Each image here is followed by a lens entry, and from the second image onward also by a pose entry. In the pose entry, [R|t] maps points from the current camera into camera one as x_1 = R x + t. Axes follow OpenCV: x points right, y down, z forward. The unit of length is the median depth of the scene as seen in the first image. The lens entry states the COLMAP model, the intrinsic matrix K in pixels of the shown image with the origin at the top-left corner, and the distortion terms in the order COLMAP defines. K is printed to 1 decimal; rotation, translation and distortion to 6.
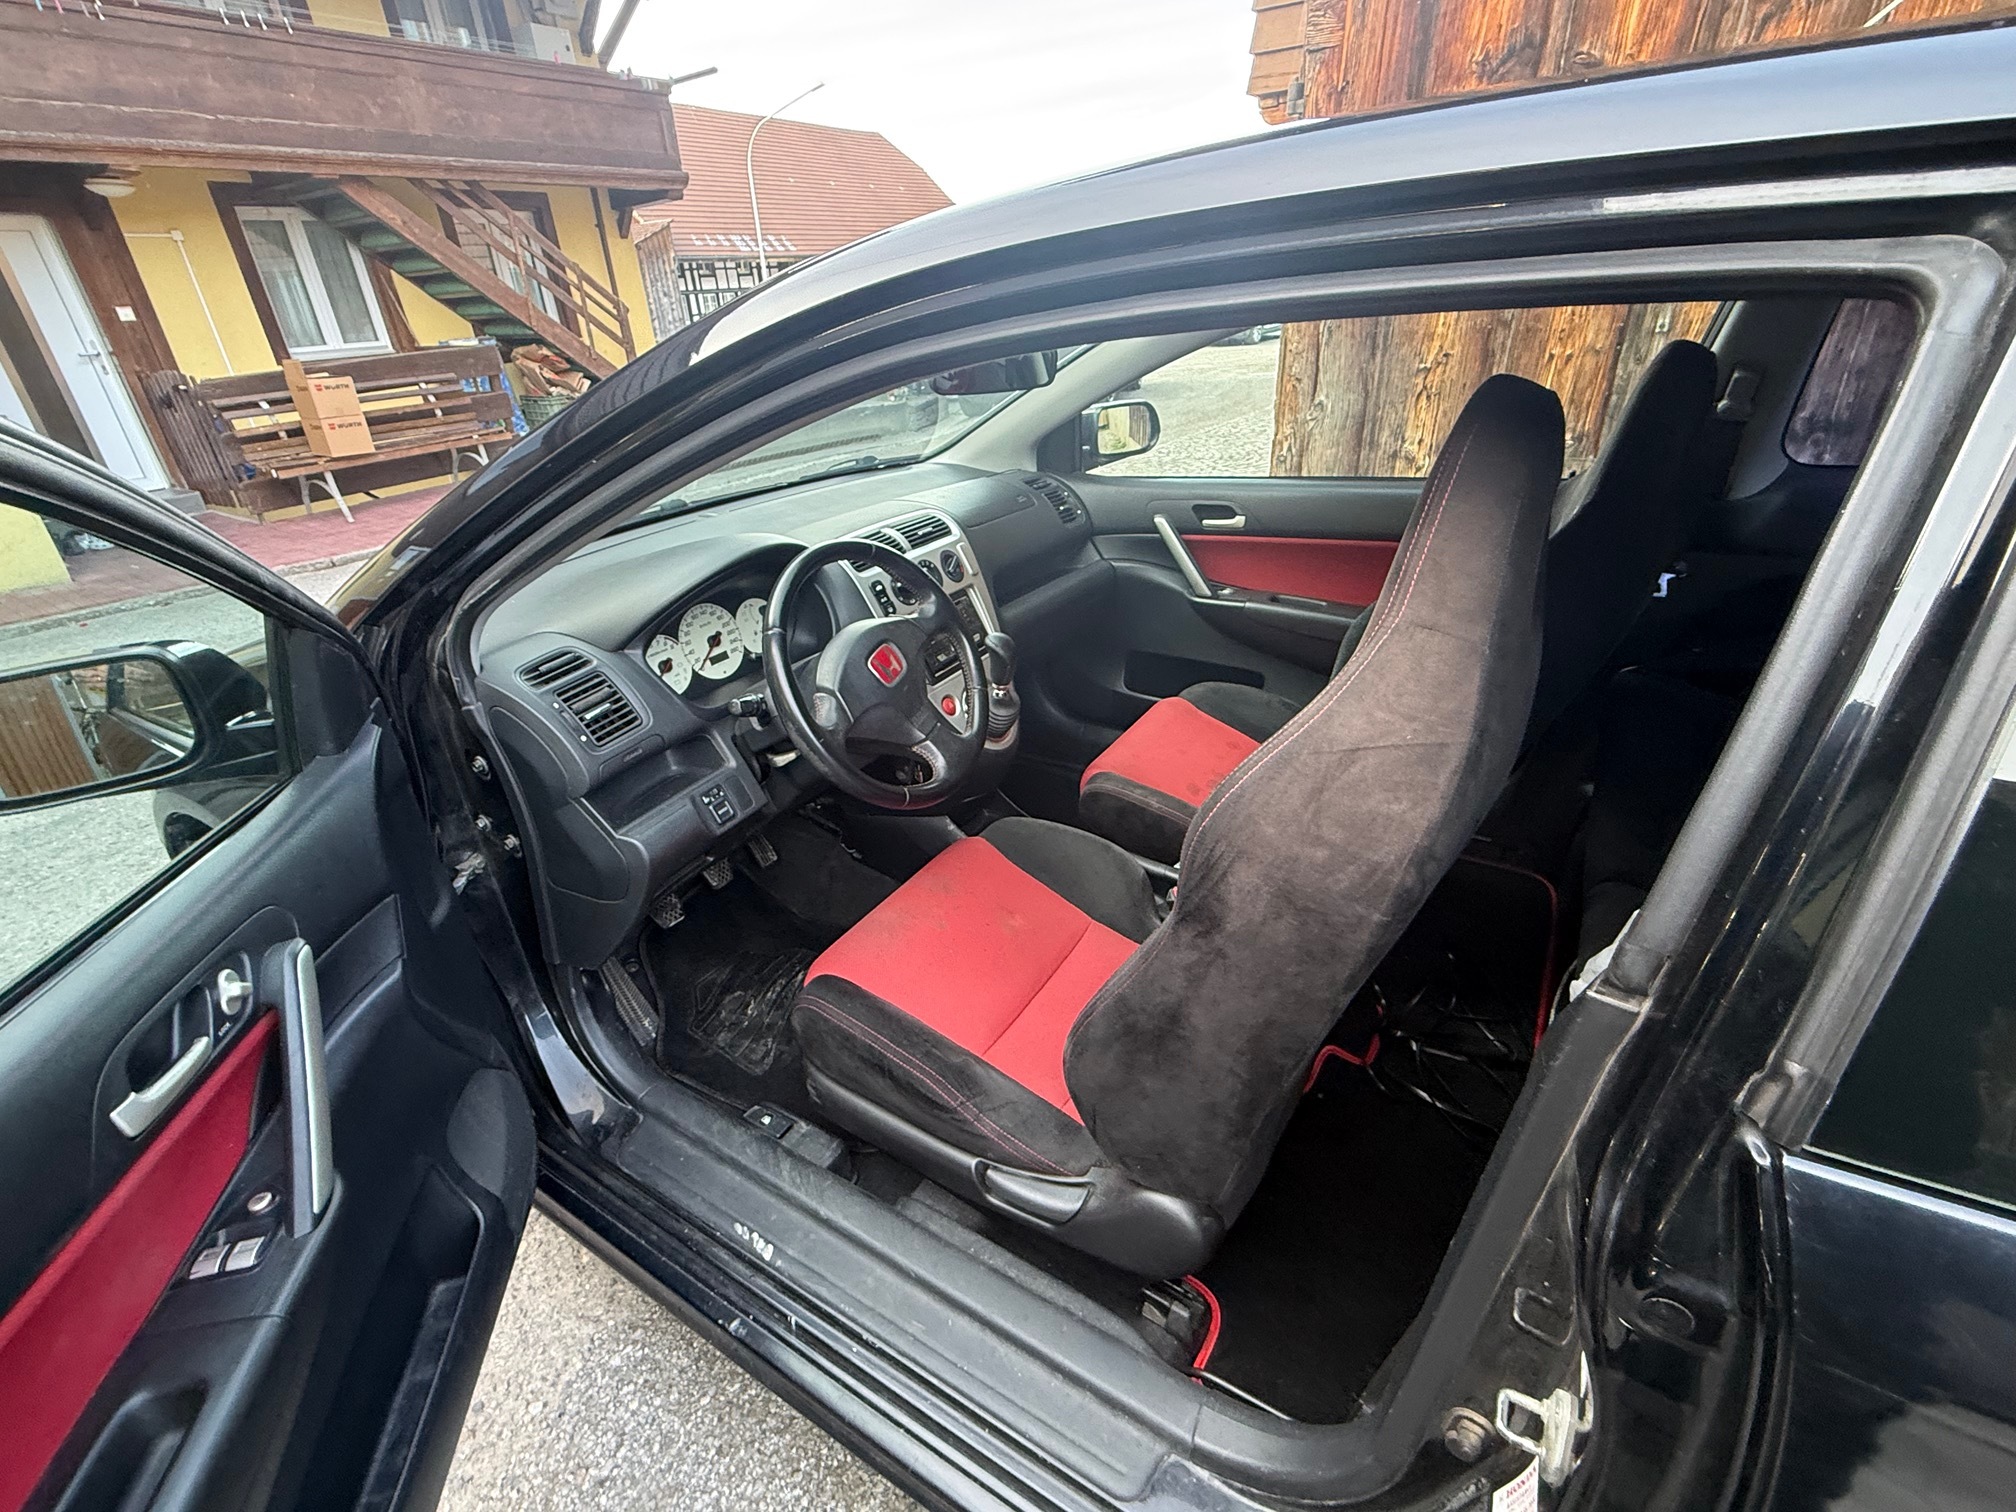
lens RADIAL K [[911.3, 0, 980.0], [0, 911.3, 767.7], [0, 0, 1]] dist [0.000219, 0.000354]
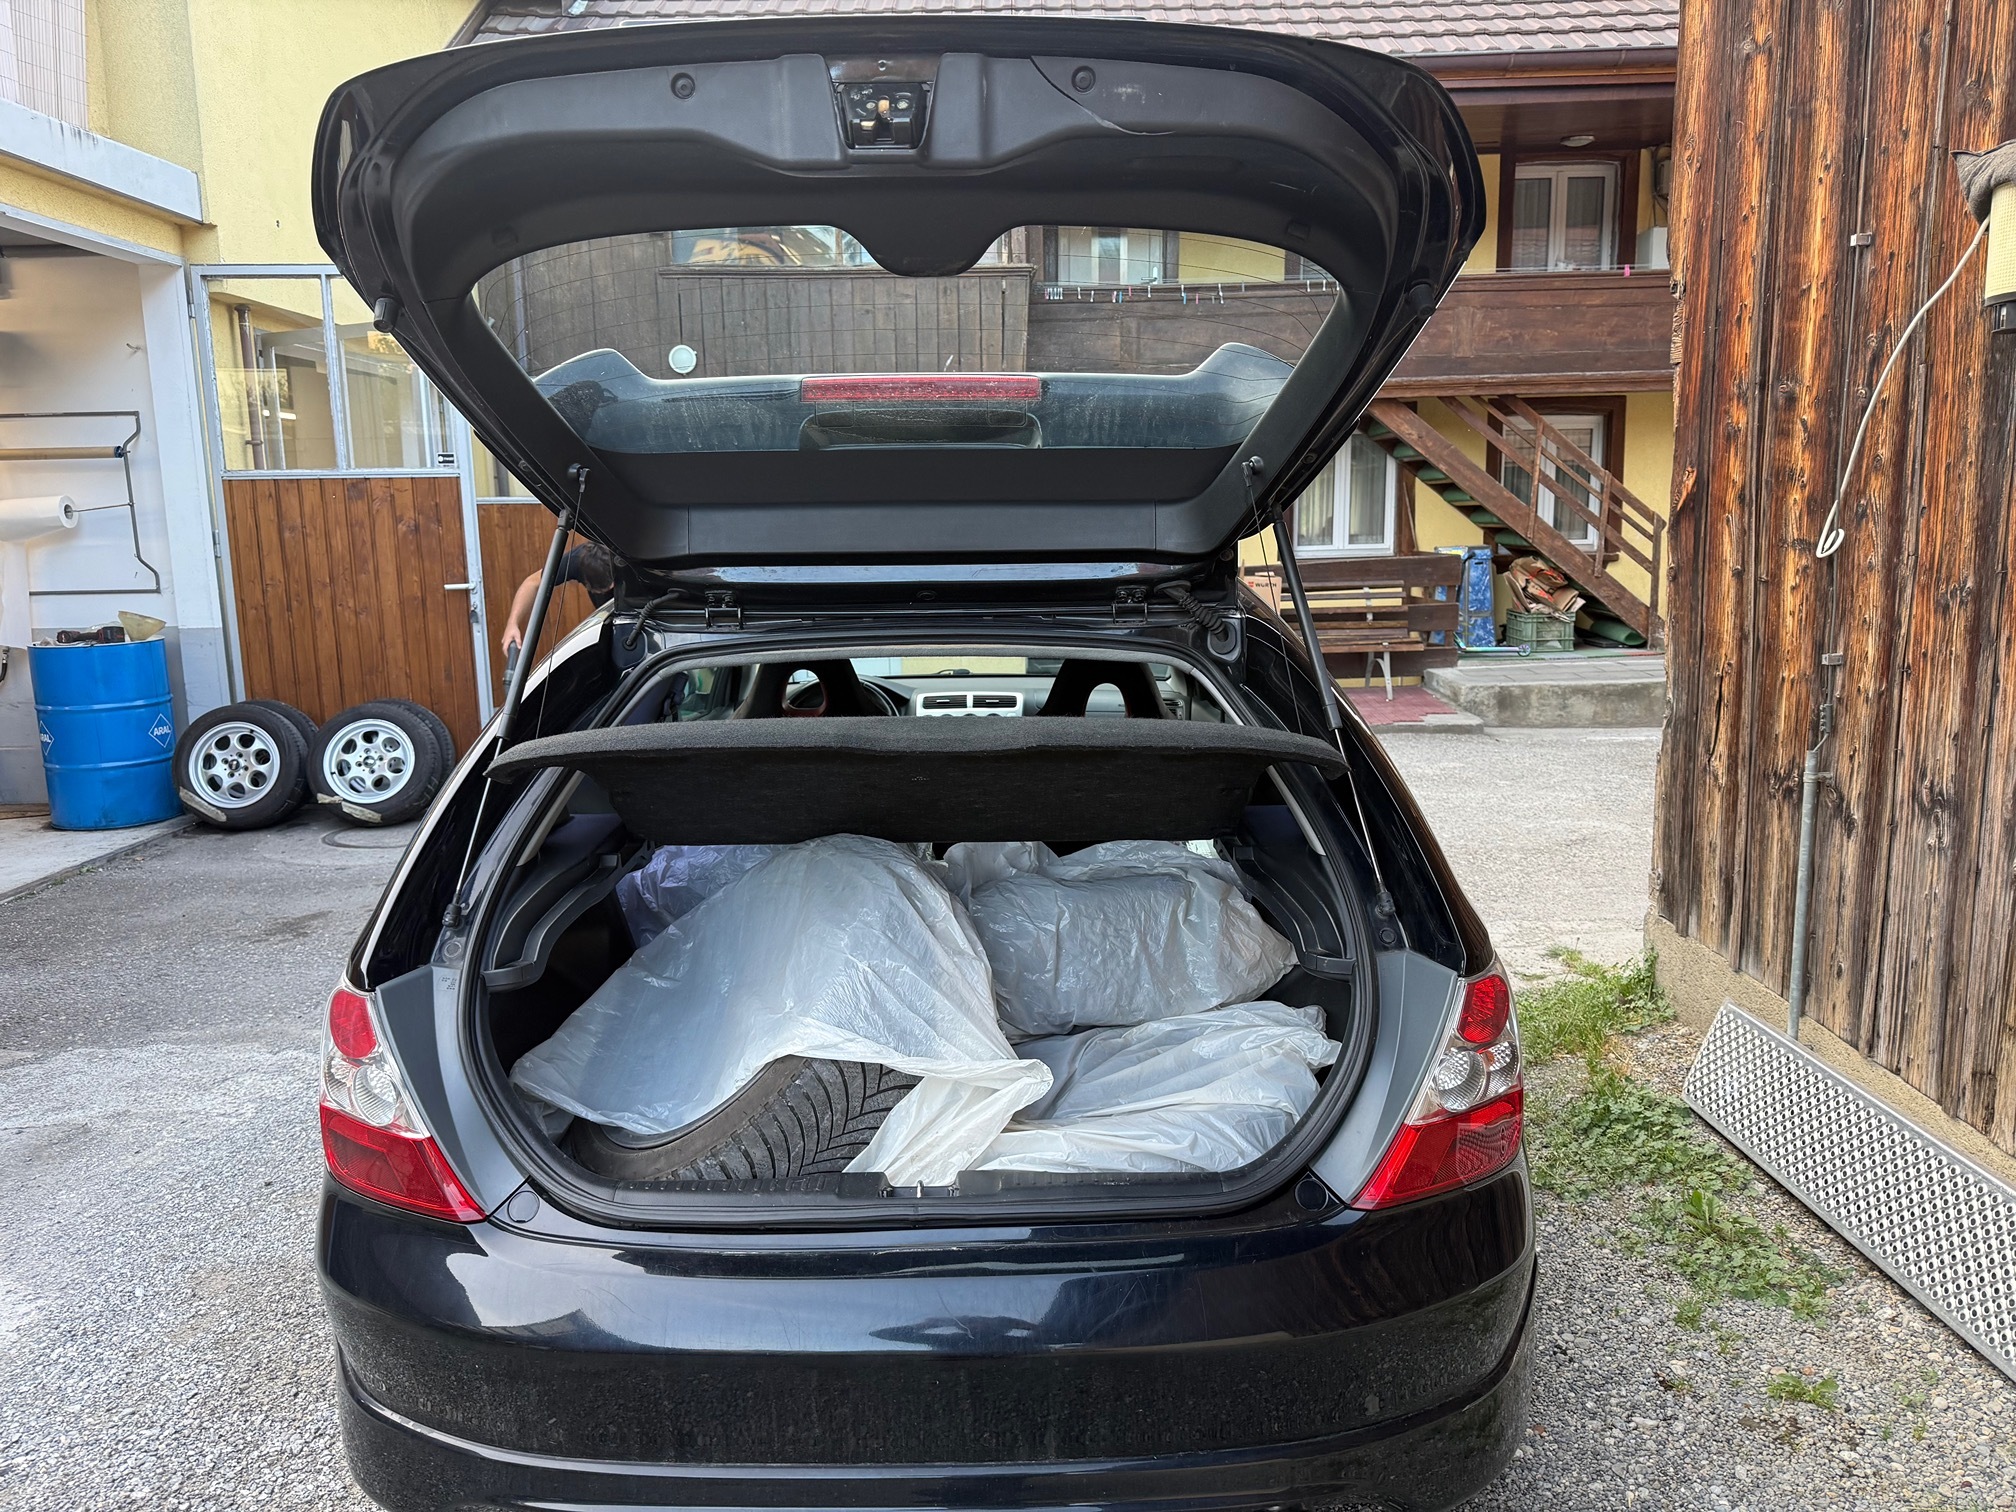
lens RADIAL K [[1447.7, 0, 1008.0], [0, 1447.7, 756.0], [0, 0, 1]] dist [0.075244, -0.081169]
pose [[0.548553, 0.179709, -0.816574, 0.455141], [-0.400370, 0.913839, -0.067844, 0.000335], [0.734025, 0.364148, 0.573239, -0.098850]]
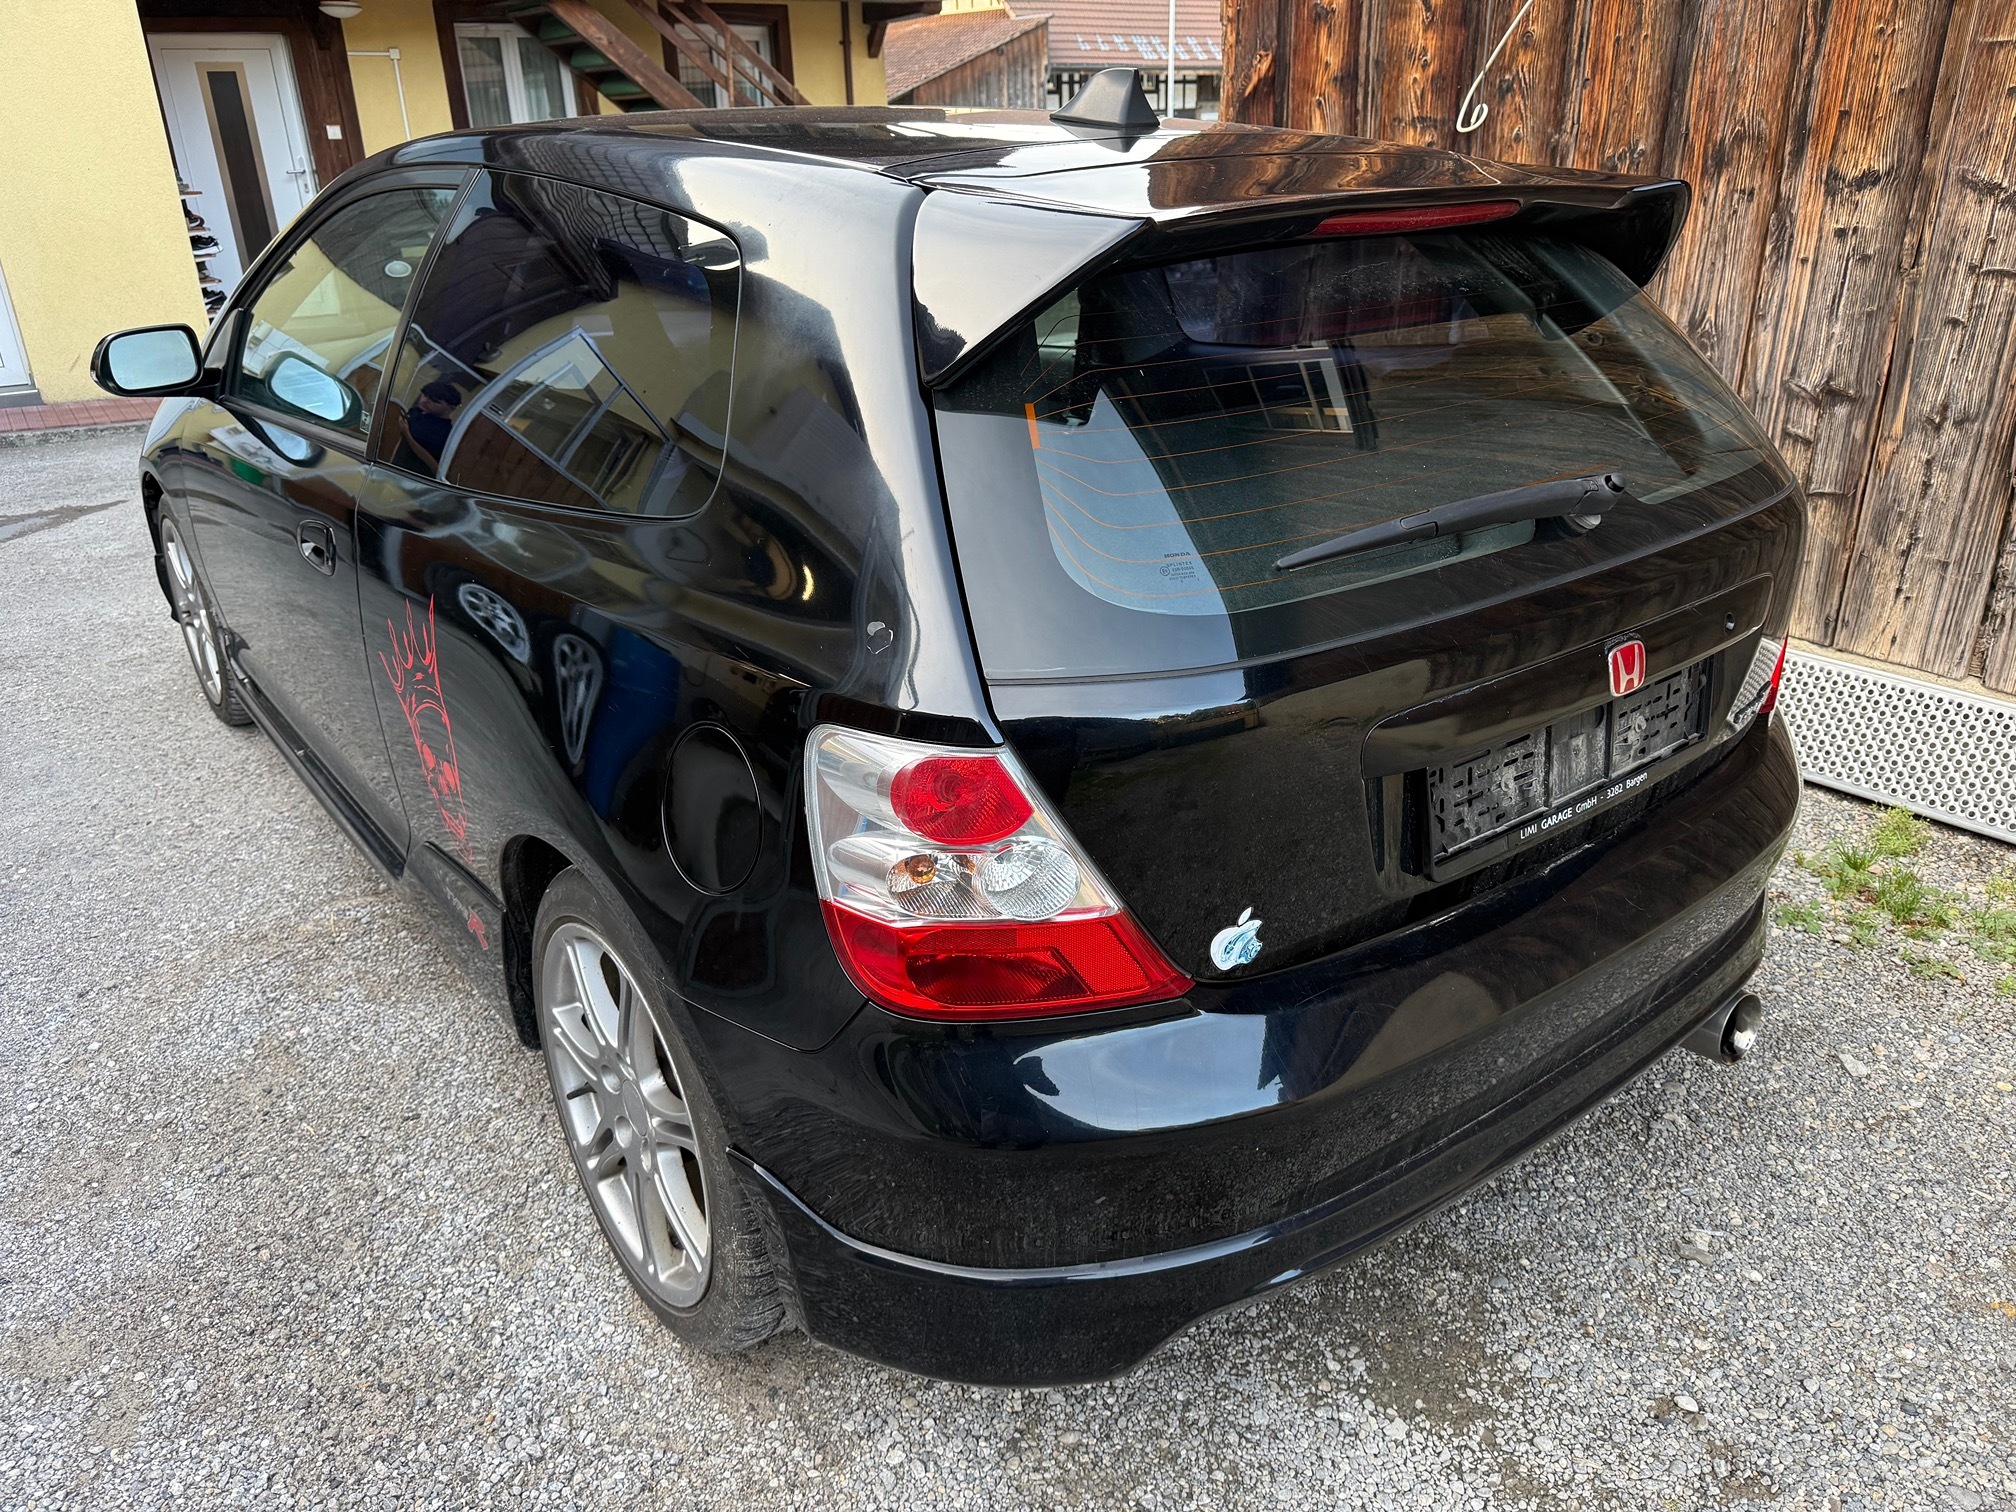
lens RADIAL K [[1448.2, 0, 1008.0], [0, 1448.2, 756.0], [0, 0, 1]] dist [0.029167, -0.038839]
pose [[0.941672, 0.160794, -0.295632, 0.258630], [-0.179778, 0.982973, -0.038003, 0.069540], [0.284487, 0.088935, 0.954546, -0.180129]]
